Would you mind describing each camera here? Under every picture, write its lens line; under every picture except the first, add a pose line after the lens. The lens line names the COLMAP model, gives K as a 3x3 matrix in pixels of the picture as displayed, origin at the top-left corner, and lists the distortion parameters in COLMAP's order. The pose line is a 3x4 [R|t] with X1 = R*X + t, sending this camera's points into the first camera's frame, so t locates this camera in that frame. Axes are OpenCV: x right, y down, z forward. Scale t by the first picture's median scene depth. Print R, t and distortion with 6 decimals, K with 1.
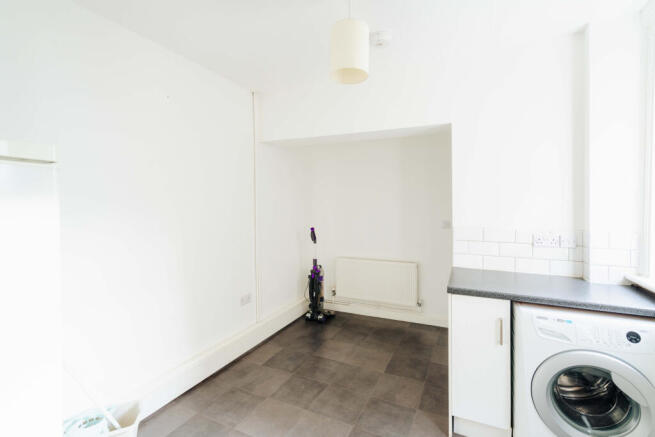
lens RADIAL K [[303.3, 0, 330.8], [0, 303.3, 214.4], [0, 0, 1]] dist [0.005082, 0.000112]
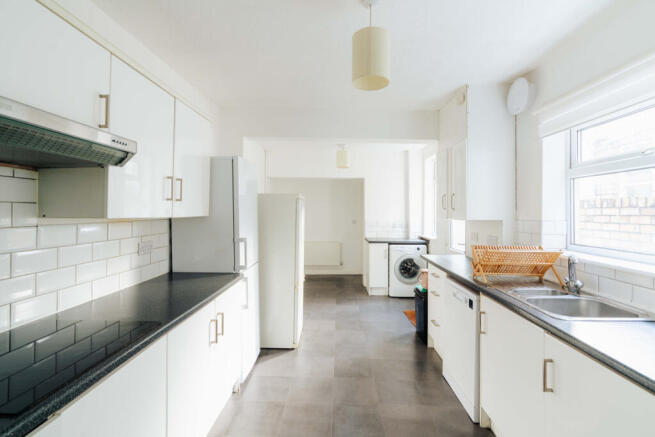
lens RADIAL K [[303.3, 0, 326.6], [0, 303.3, 216.1], [0, 0, 1]] dist [0.005082, 0.000112]
pose [[0.919821, -0.001793, 0.392333, -1.114042], [0.009367, 0.999805, -0.017392, 0.055113], [-0.392226, 0.019672, 0.919659, -1.485993]]
